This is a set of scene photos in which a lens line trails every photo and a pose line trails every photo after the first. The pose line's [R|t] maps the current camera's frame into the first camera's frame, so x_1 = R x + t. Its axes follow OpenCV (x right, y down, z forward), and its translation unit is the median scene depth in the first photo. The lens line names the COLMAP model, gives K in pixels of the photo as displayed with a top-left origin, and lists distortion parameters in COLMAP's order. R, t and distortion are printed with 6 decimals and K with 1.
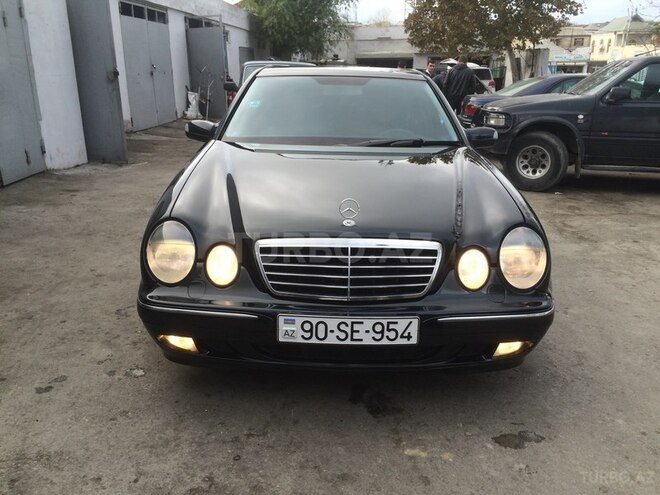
lens RADIAL K [[563.7, 0, 328.7], [0, 563.7, 246.8], [0, 0, 1]] dist [0.072455, -0.093360]
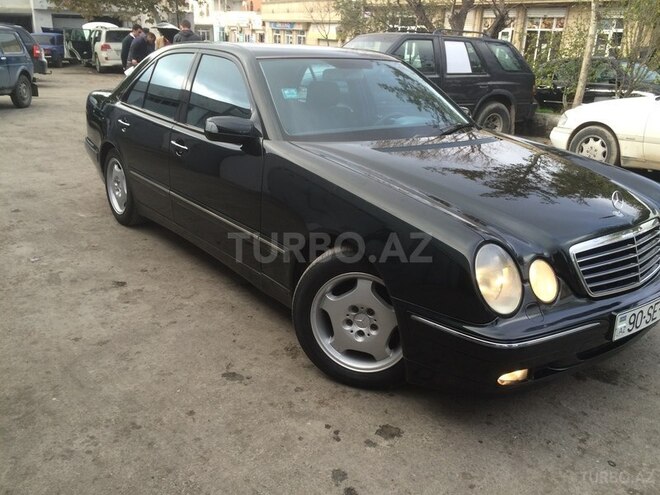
lens RADIAL K [[563.7, 0, 331.8], [0, 563.7, 249.4], [0, 0, 1]] dist [0.072455, -0.093360]
pose [[0.792761, -0.195026, 0.577490, -0.782372], [0.156642, 0.980797, 0.116195, -0.142704], [-0.589062, -0.001656, 0.808087, 0.353195]]
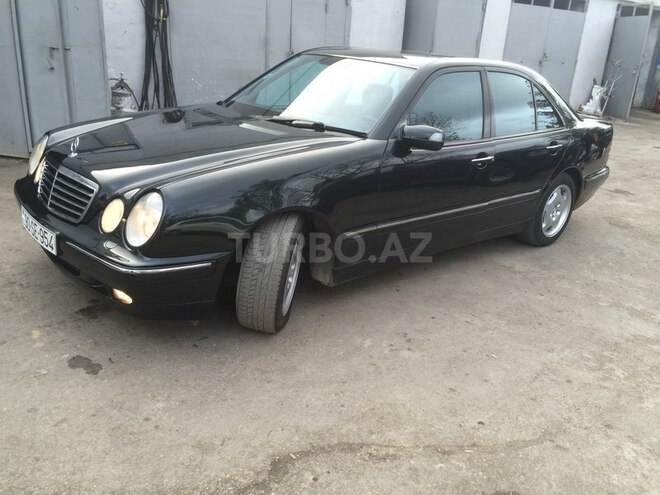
lens RADIAL K [[563.7, 0, 335.6], [0, 563.7, 246.8], [0, 0, 1]] dist [0.072455, -0.093360]
pose [[0.663545, 0.288999, -0.690064, 1.086810], [-0.279141, 0.951405, 0.130034, -0.140552], [0.694110, 0.106342, 0.711971, 0.394321]]
